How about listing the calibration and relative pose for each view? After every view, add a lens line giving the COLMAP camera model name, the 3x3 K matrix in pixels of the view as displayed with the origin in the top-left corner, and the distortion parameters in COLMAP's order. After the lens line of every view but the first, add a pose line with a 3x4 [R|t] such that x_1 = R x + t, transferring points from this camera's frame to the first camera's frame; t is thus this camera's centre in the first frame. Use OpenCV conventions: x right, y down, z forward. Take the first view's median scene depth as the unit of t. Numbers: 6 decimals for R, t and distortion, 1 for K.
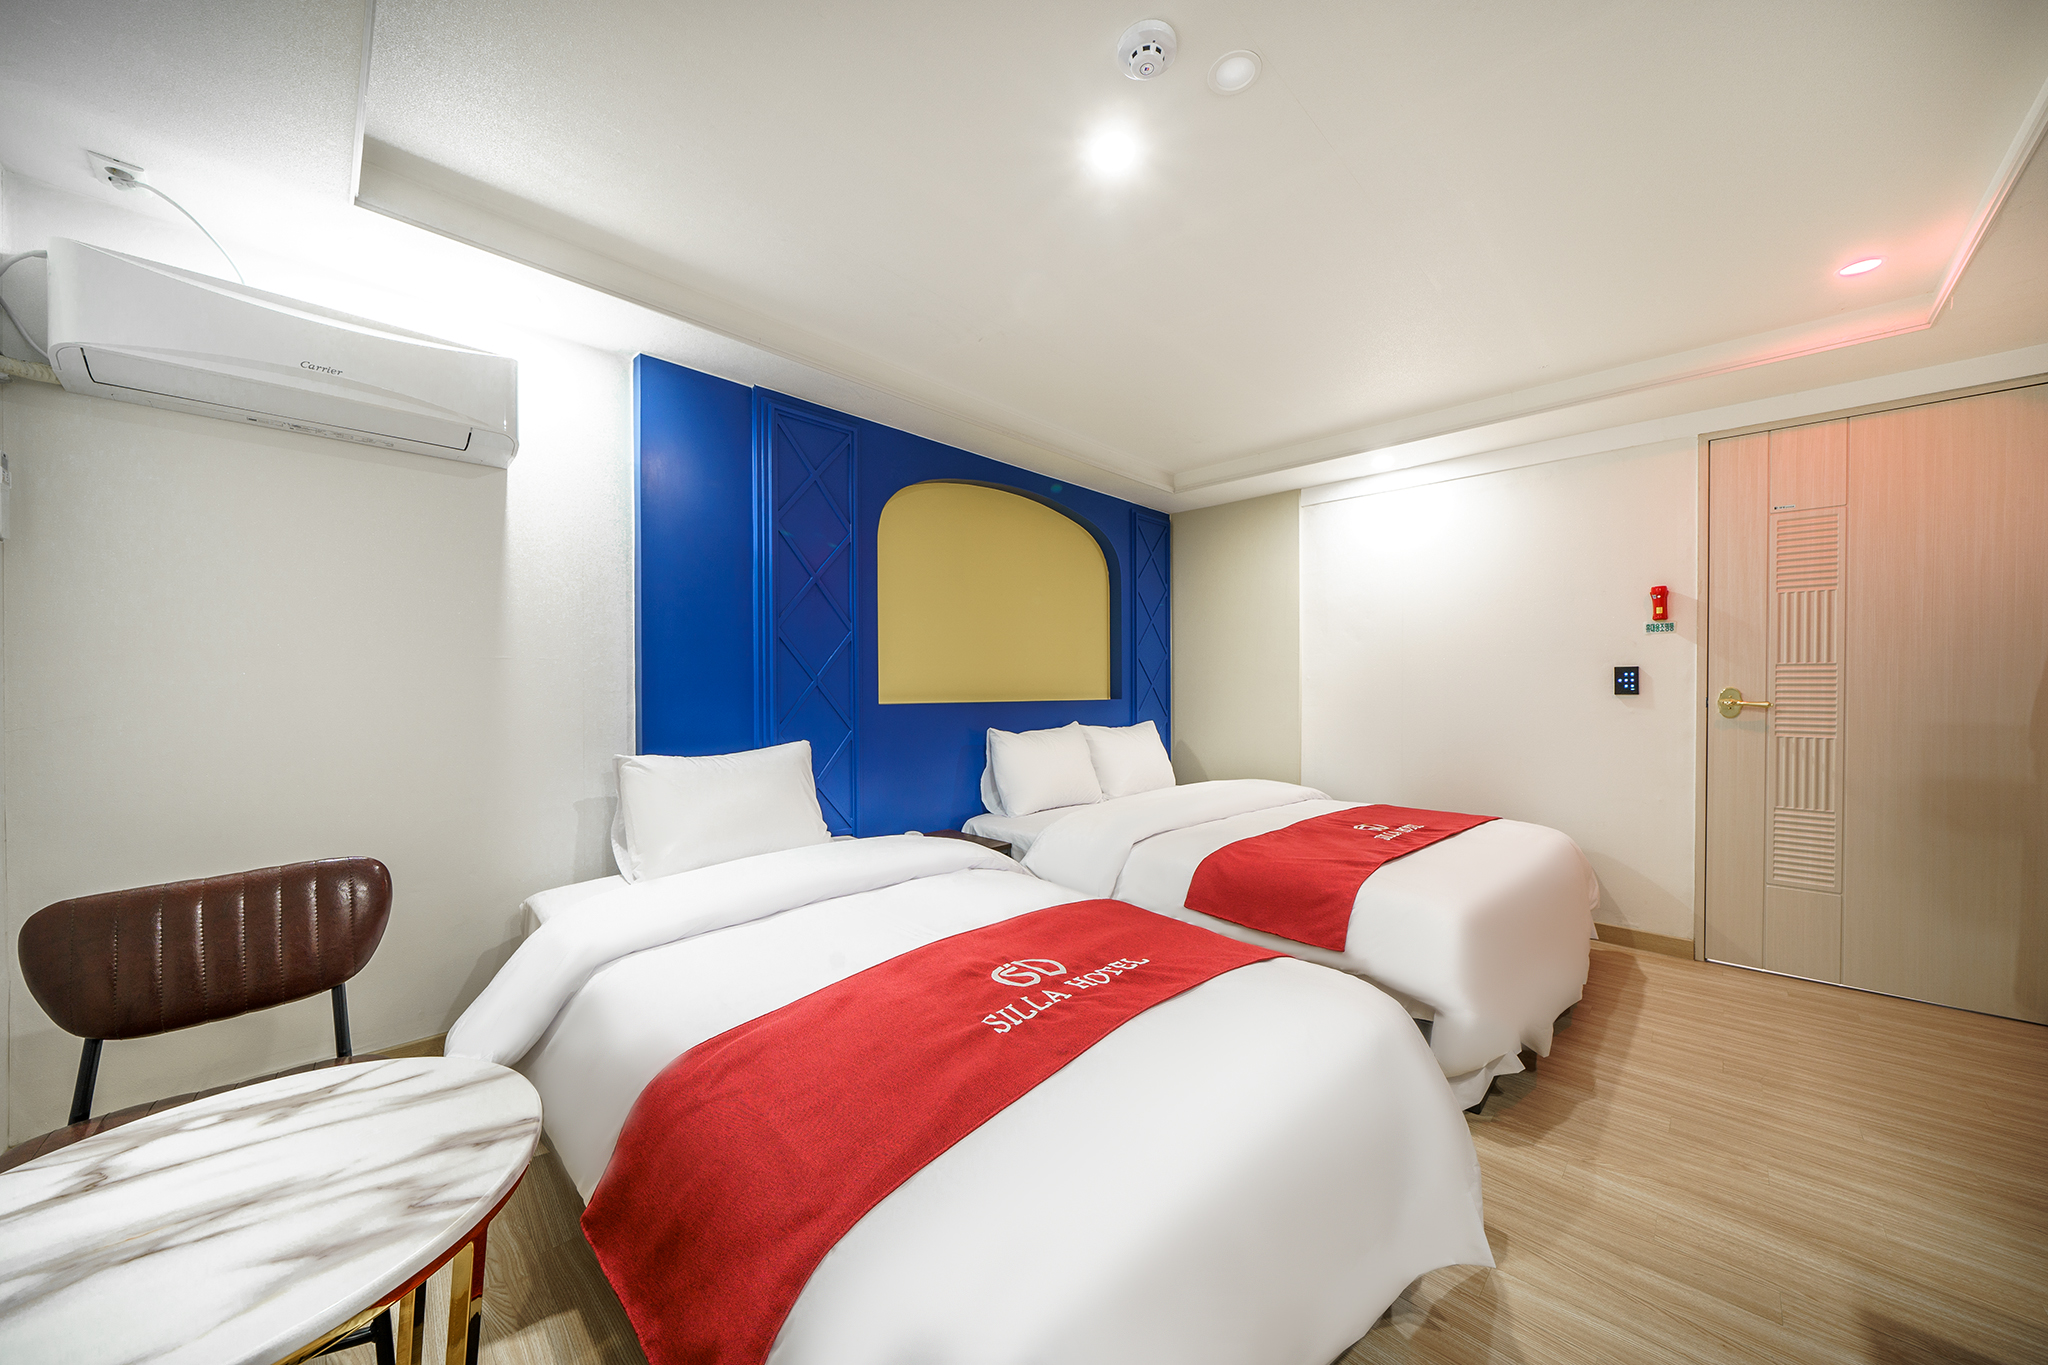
lens RADIAL K [[689.2, 0, 1014.9], [0, 689.2, 690.4], [0, 0, 1]] dist [0.000266, 0.000127]
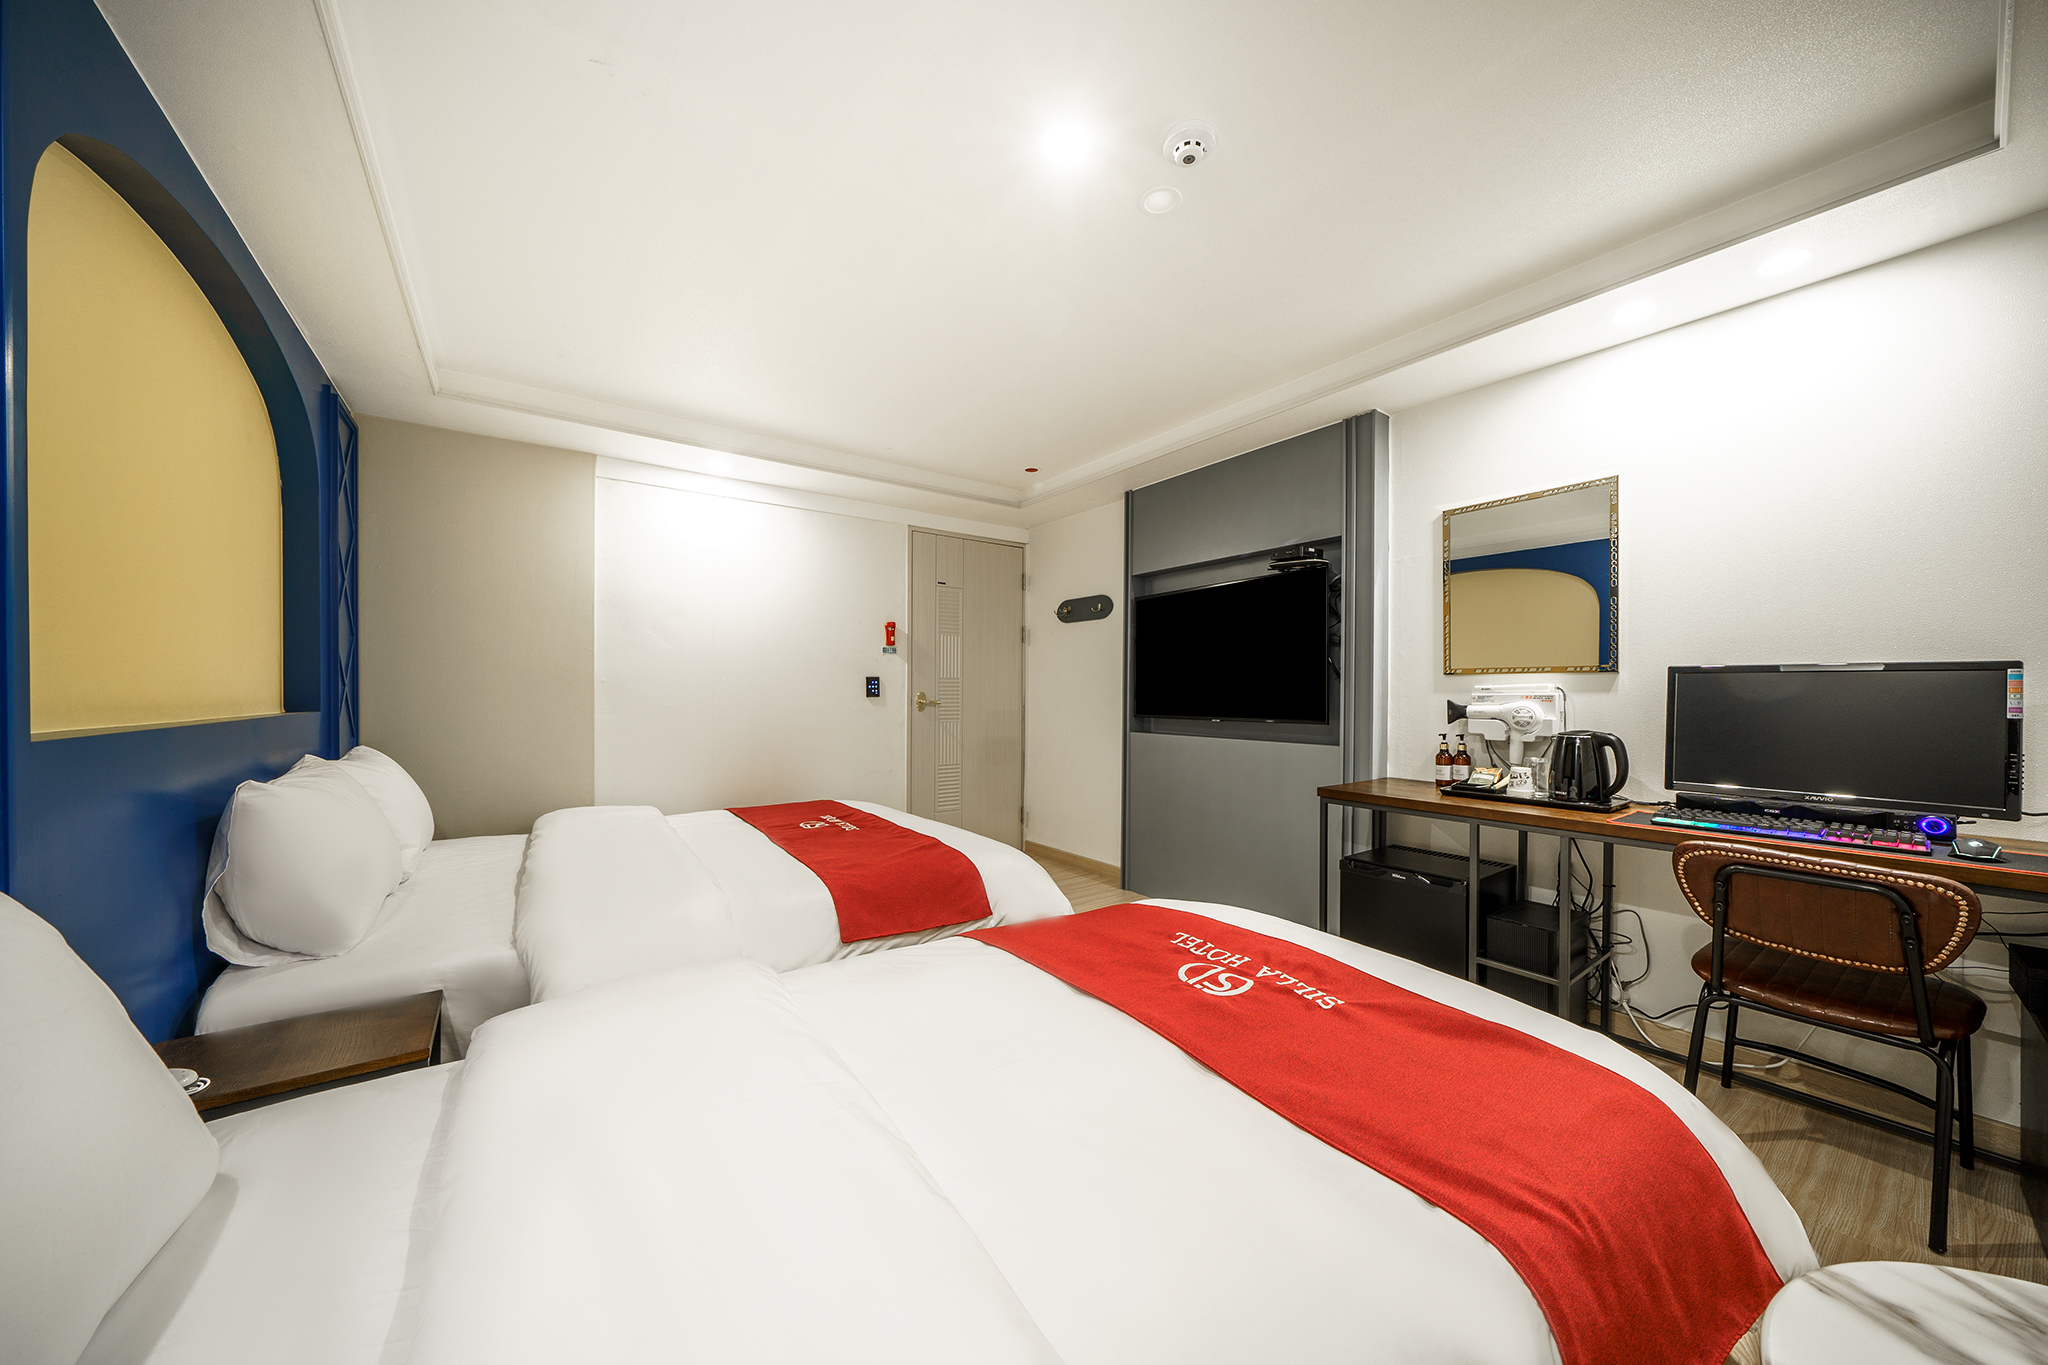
lens RADIAL K [[689.2, 0, 1014.9], [0, 689.2, 690.4], [0, 0, 1]] dist [0.000266, 0.000127]
pose [[0.174106, 0.002096, 0.984725, -0.455226], [-0.000885, 0.999998, -0.001972, -0.004710], [-0.984727, -0.000529, 0.174107, 0.493633]]
